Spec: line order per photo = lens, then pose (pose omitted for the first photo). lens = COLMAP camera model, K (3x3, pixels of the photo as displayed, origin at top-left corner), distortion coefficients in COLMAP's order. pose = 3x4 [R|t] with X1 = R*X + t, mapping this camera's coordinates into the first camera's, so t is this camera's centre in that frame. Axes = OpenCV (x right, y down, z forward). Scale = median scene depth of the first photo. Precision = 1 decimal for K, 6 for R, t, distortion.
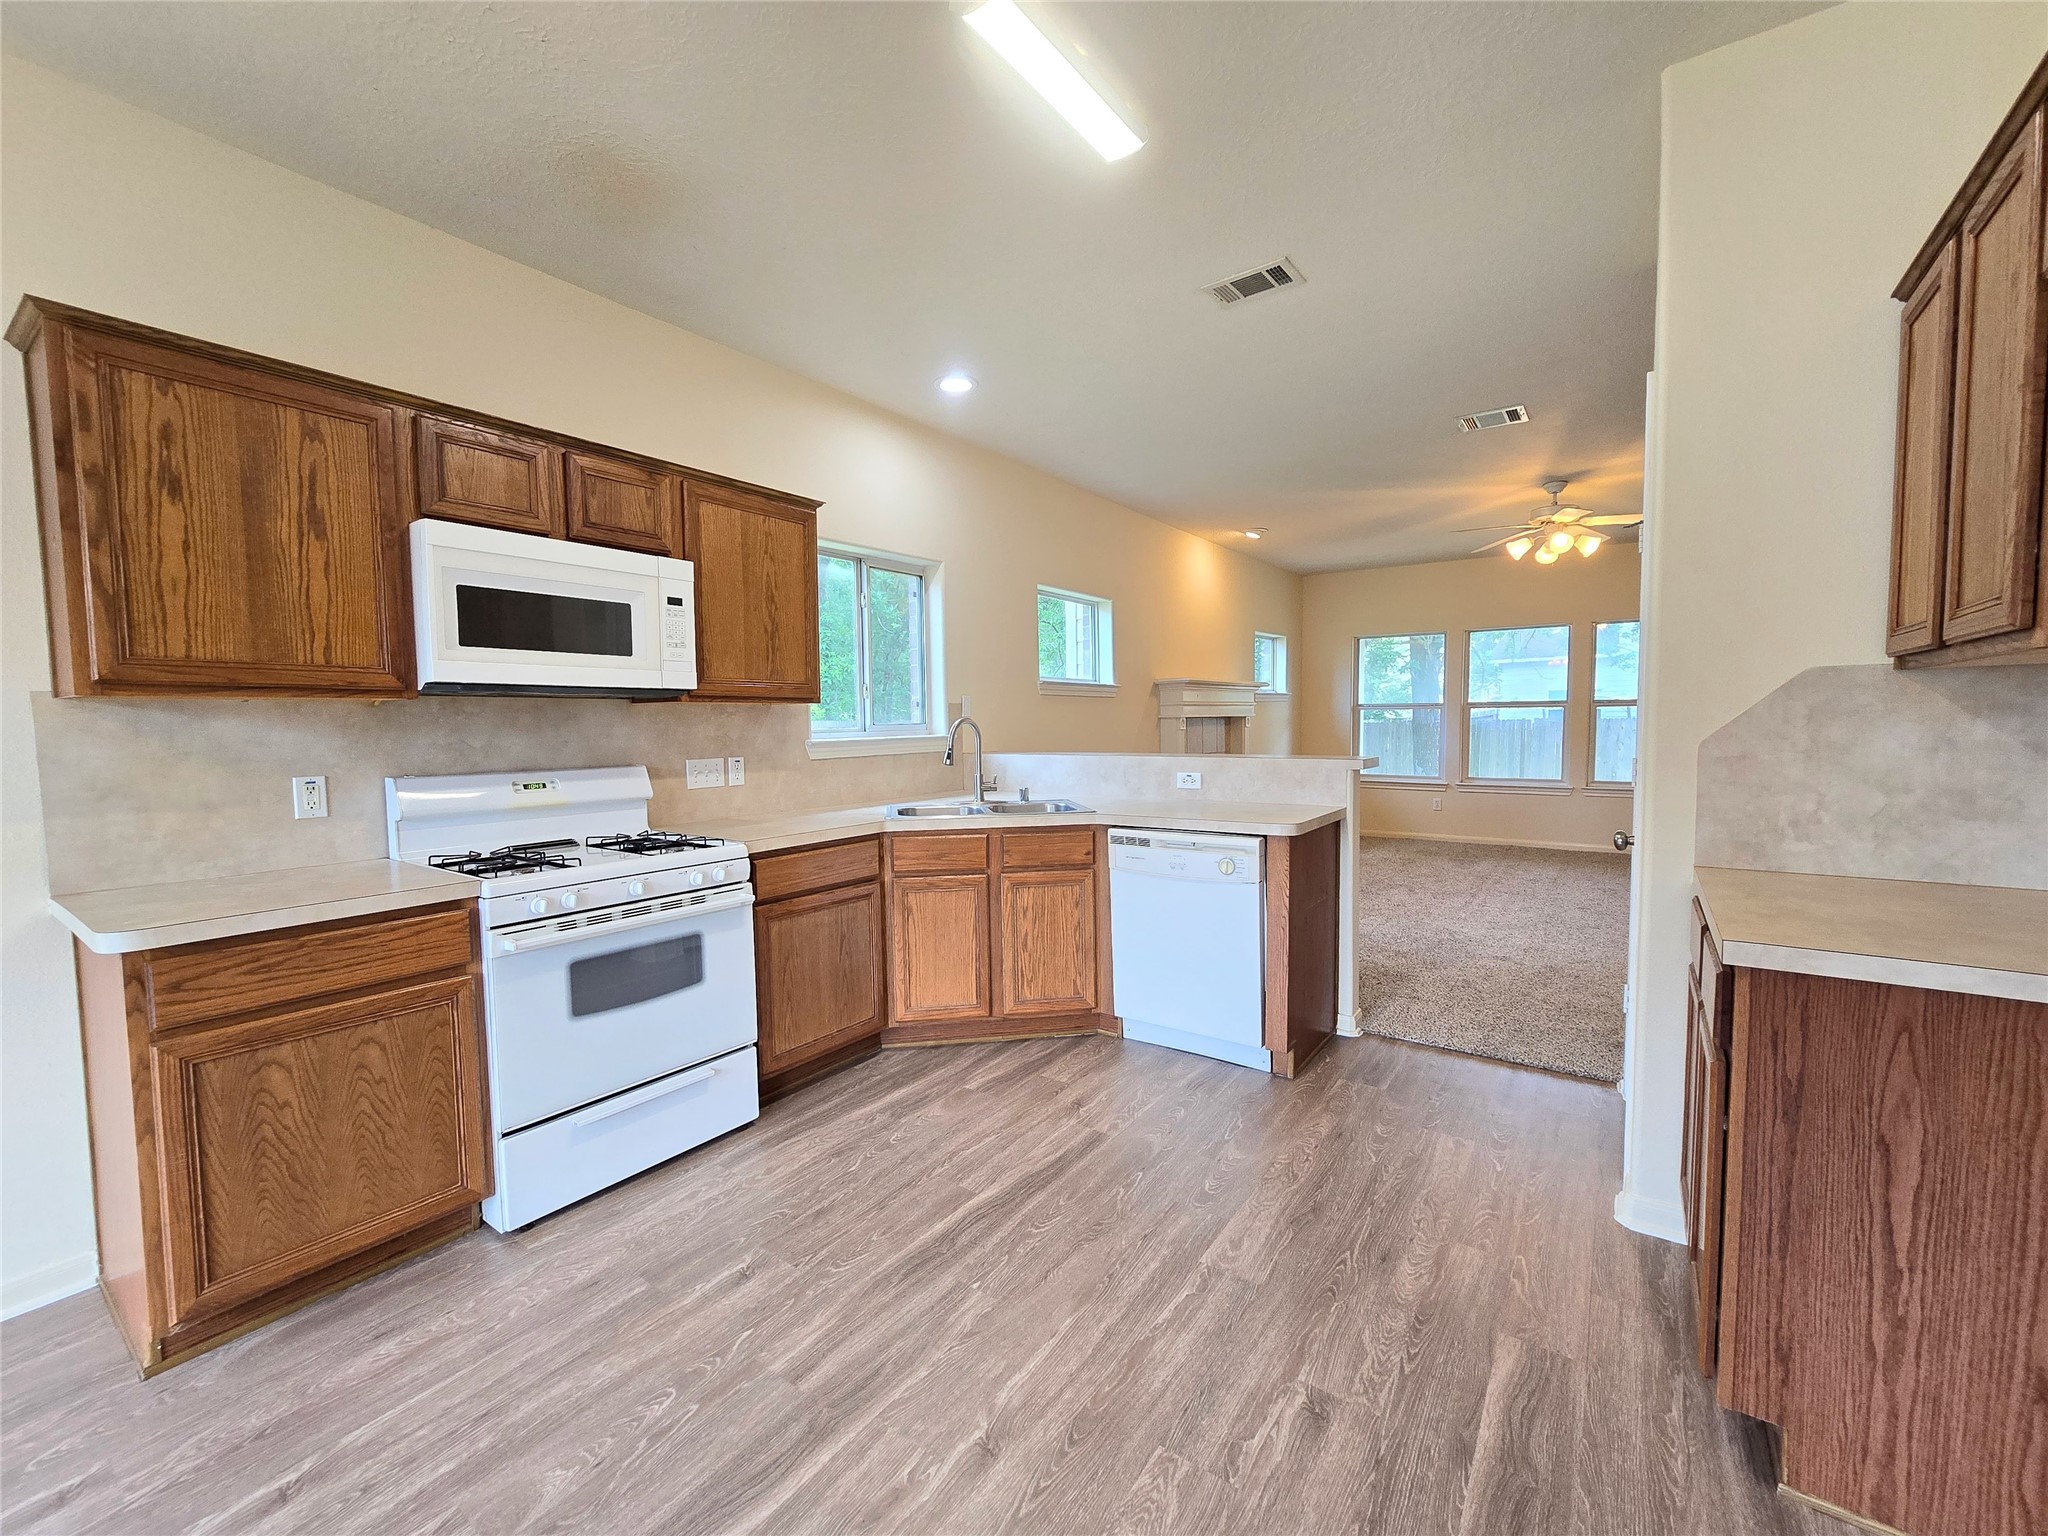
lens RADIAL K [[841.7, 0, 1016.7], [0, 841.7, 777.3], [0, 0, 1]] dist [-0.003029, 0.000434]
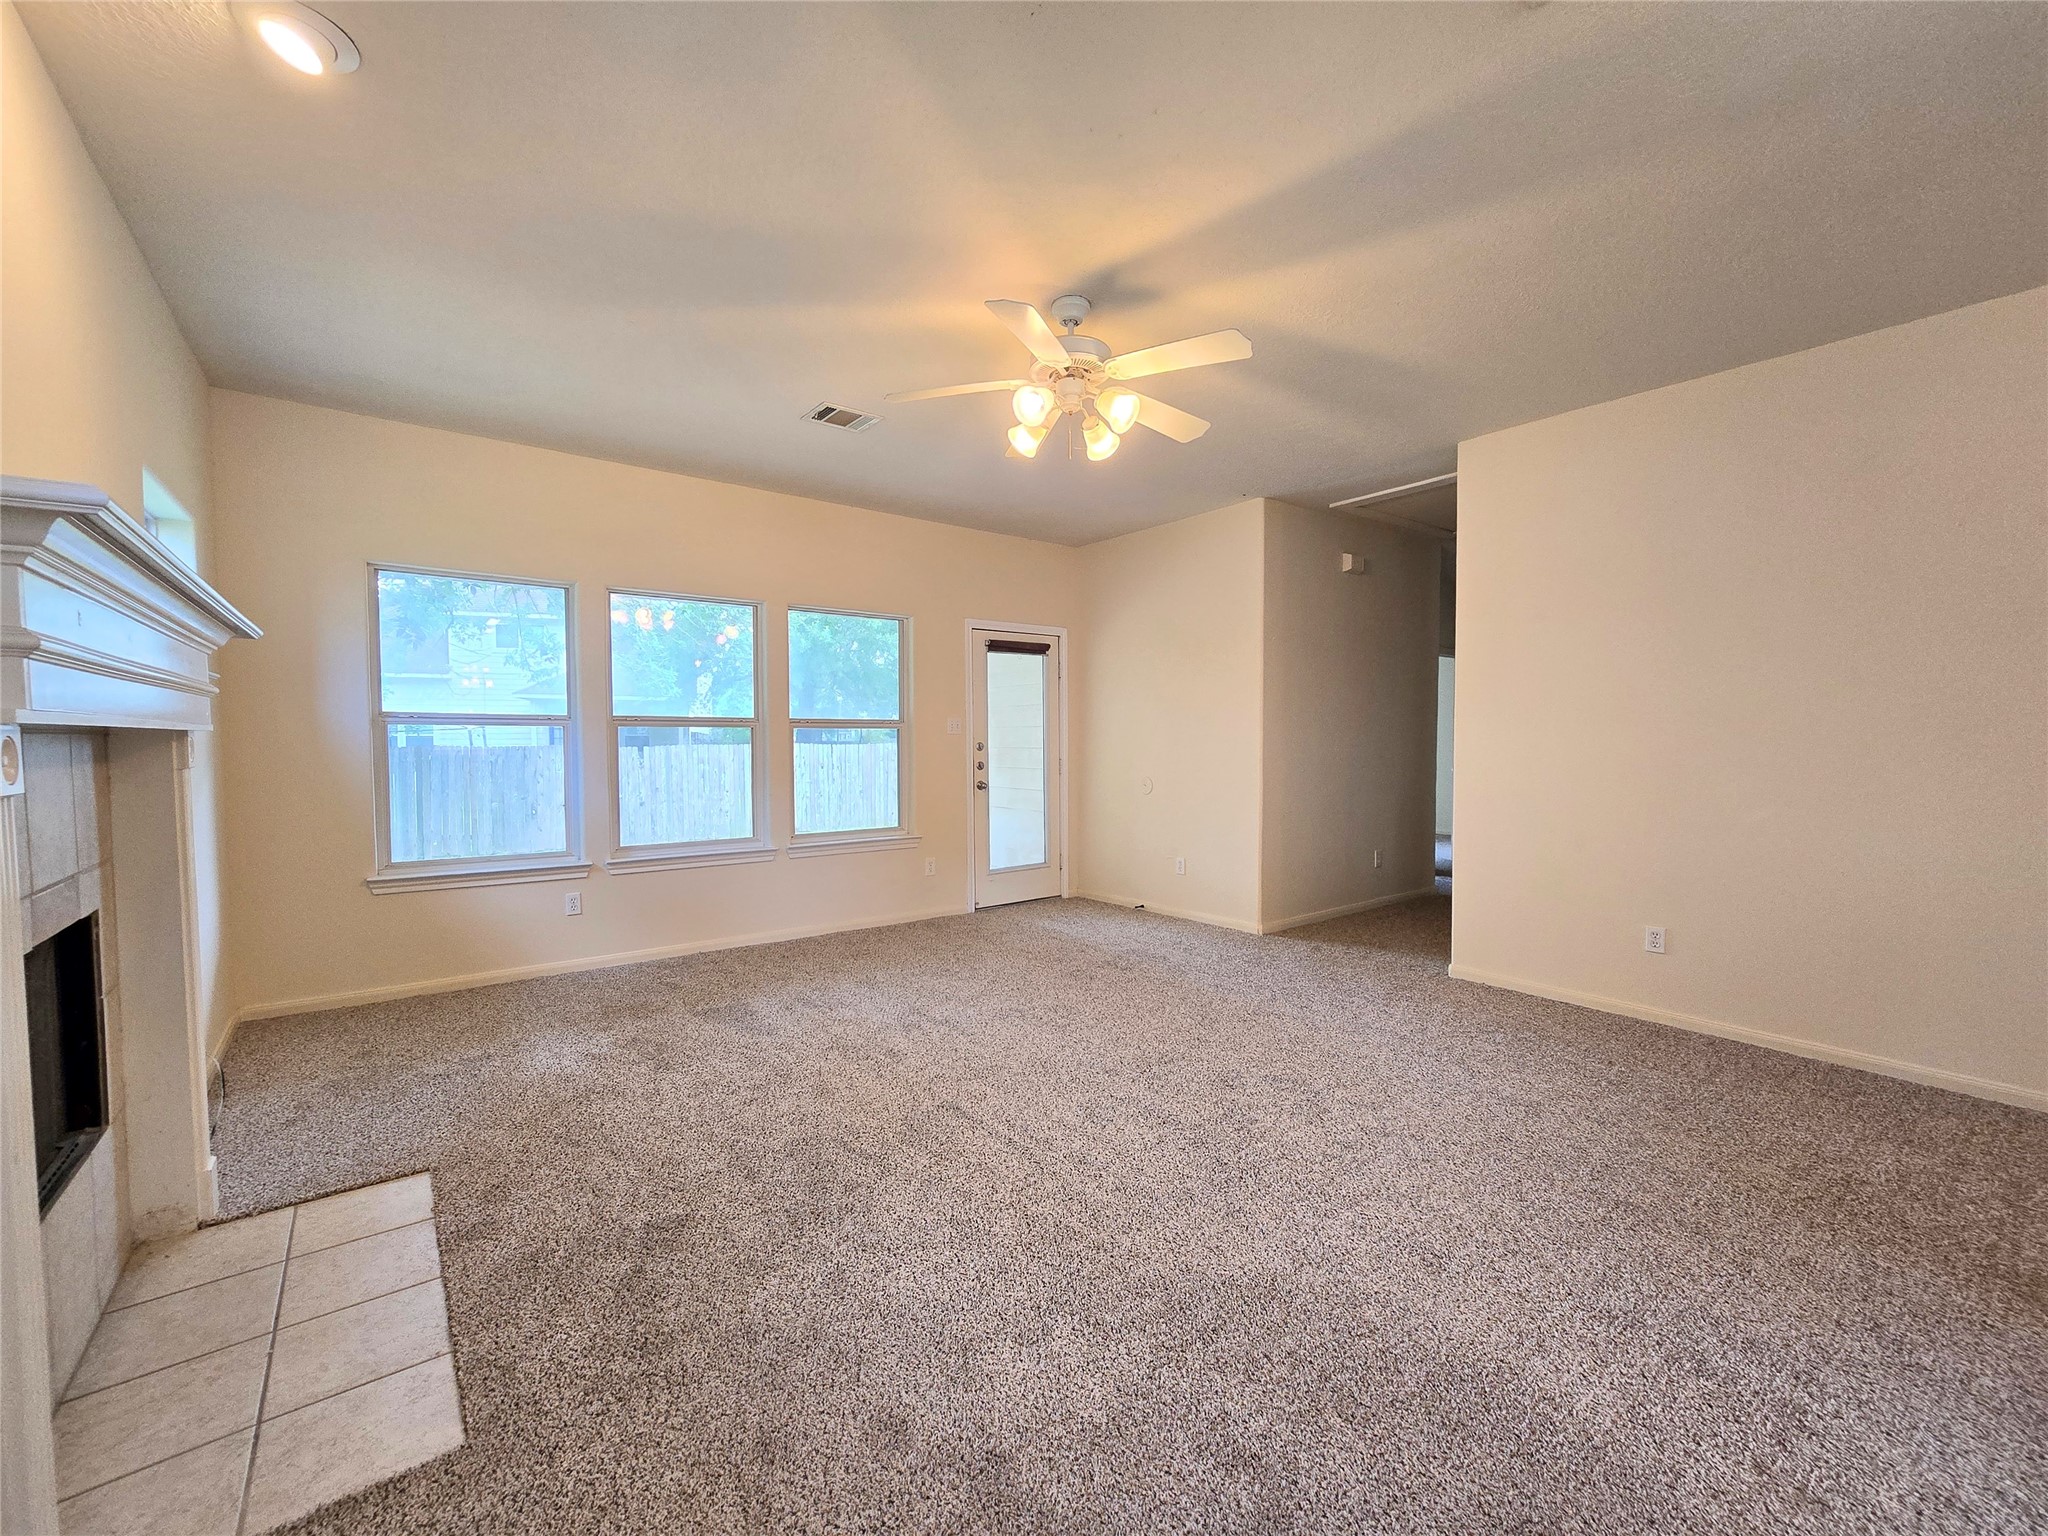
lens RADIAL K [[849.9, 0, 1014.8], [0, 849.9, 776.9], [0, 0, 1]] dist [-0.002049, 0.000692]
pose [[0.298602, -0.030908, 0.953877, 0.225021], [0.064732, 0.997830, 0.012068, -0.122878], [-0.952180, 0.058143, 0.299955, 1.885781]]
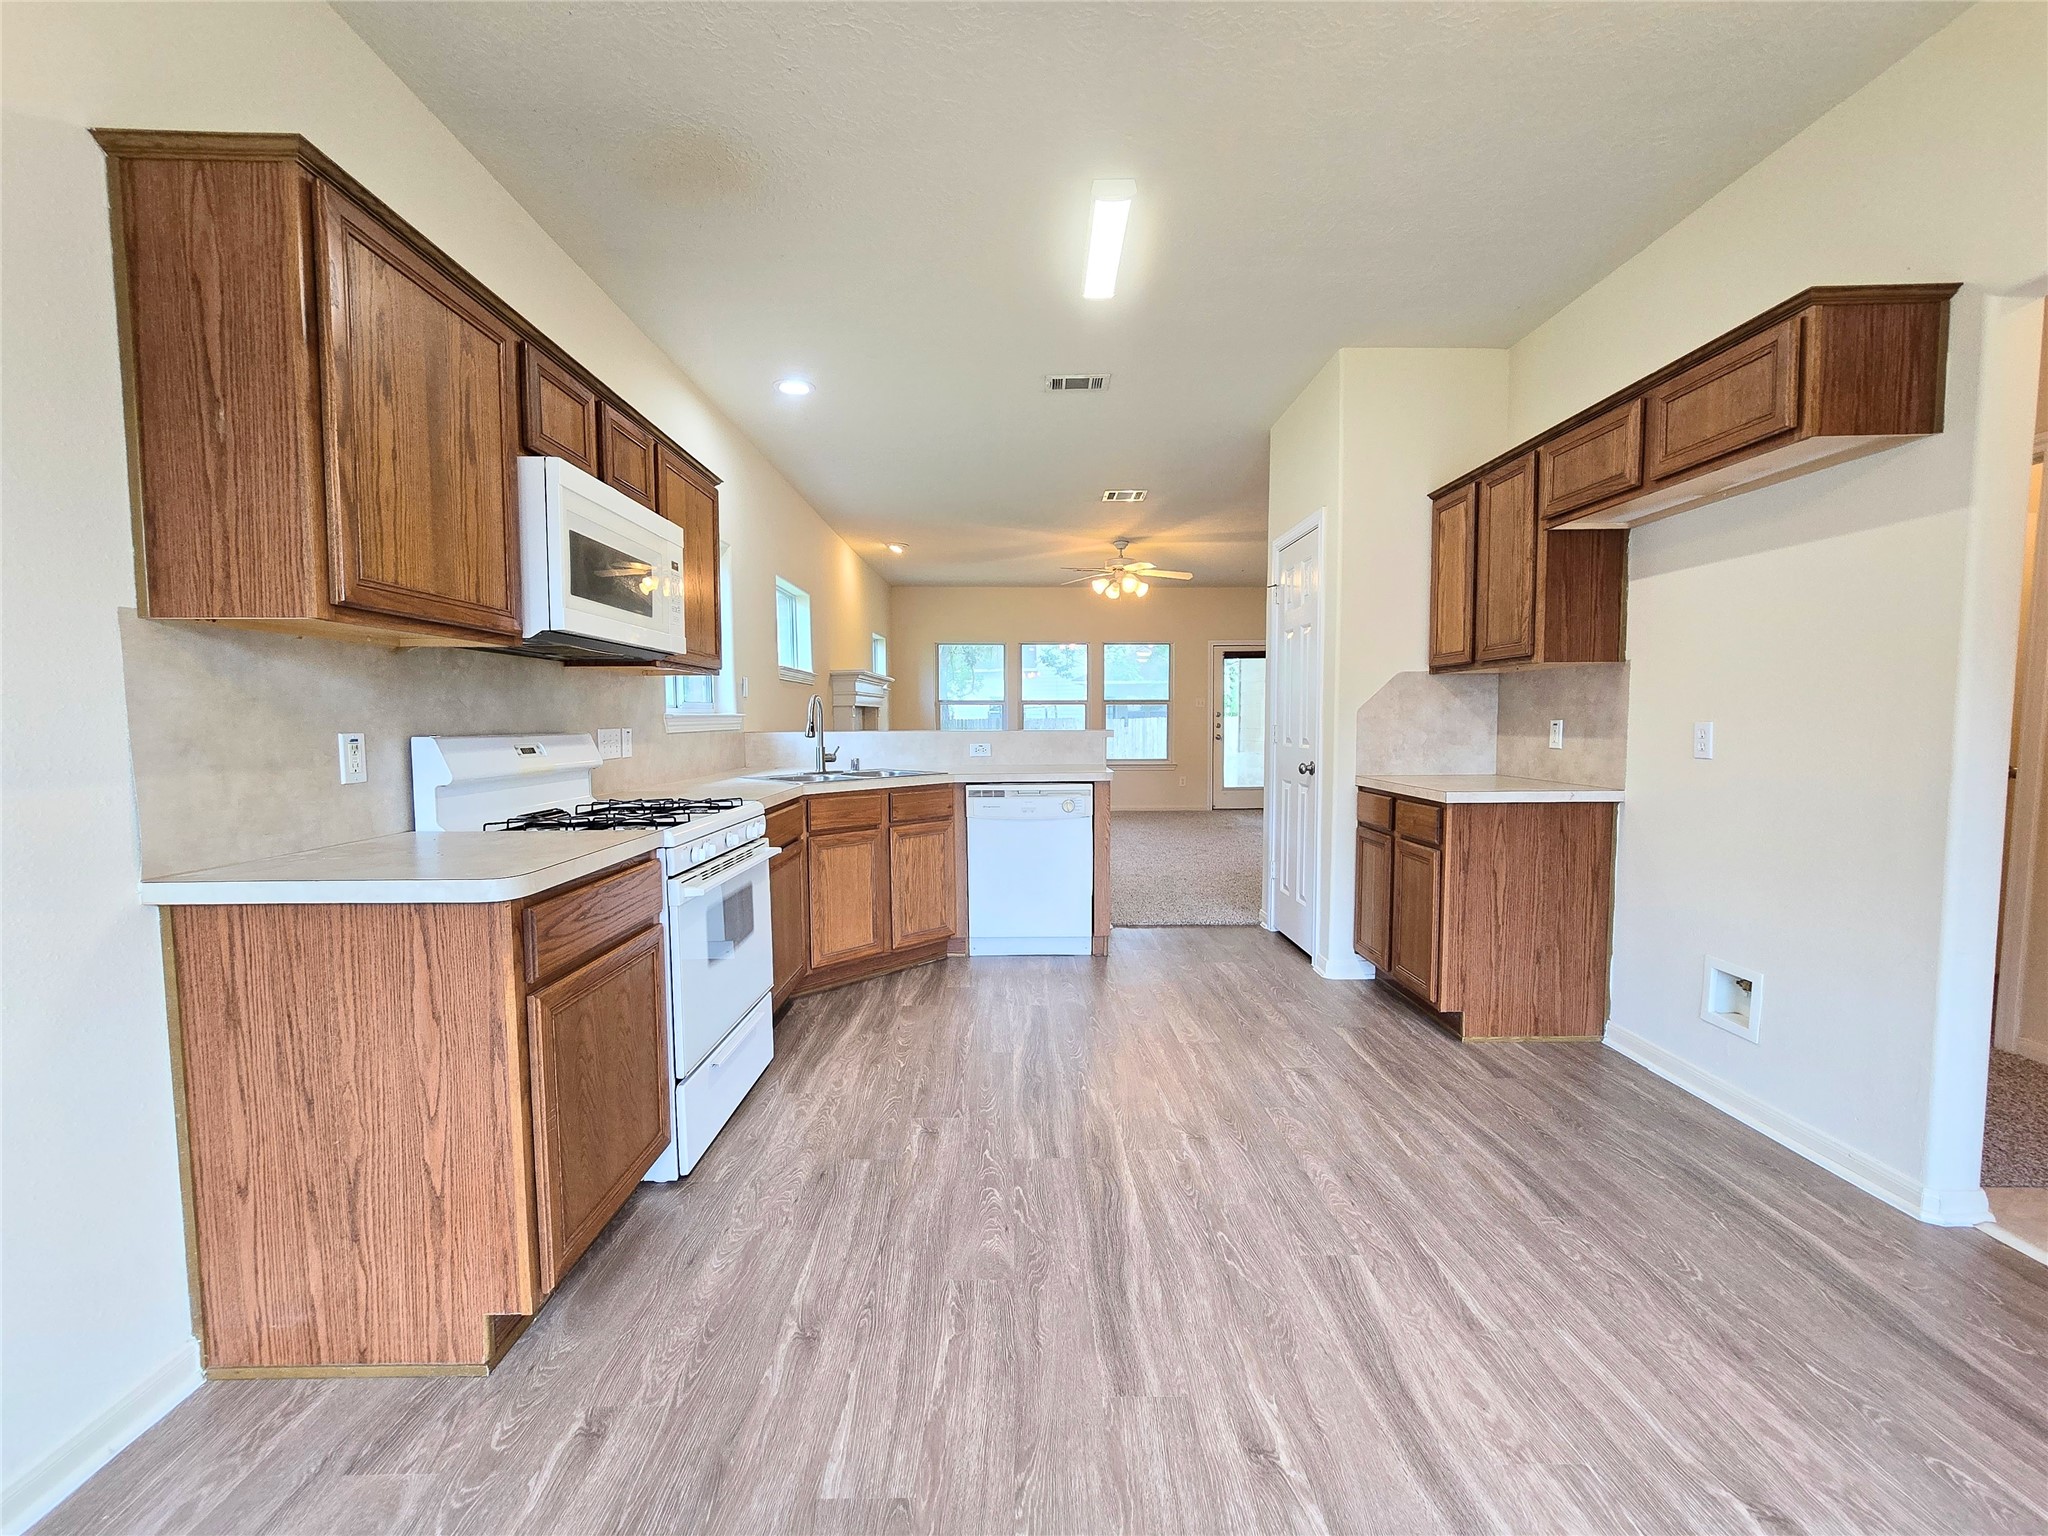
lens RADIAL K [[841.7, 0, 1016.7], [0, 841.7, 777.3], [0, 0, 1]] dist [-0.003029, 0.000434]
pose [[0.806143, -0.032988, 0.590801, -0.733997], [0.034580, 0.999365, 0.008616, 0.053425], [-0.590709, 0.013484, 0.806772, -0.056776]]
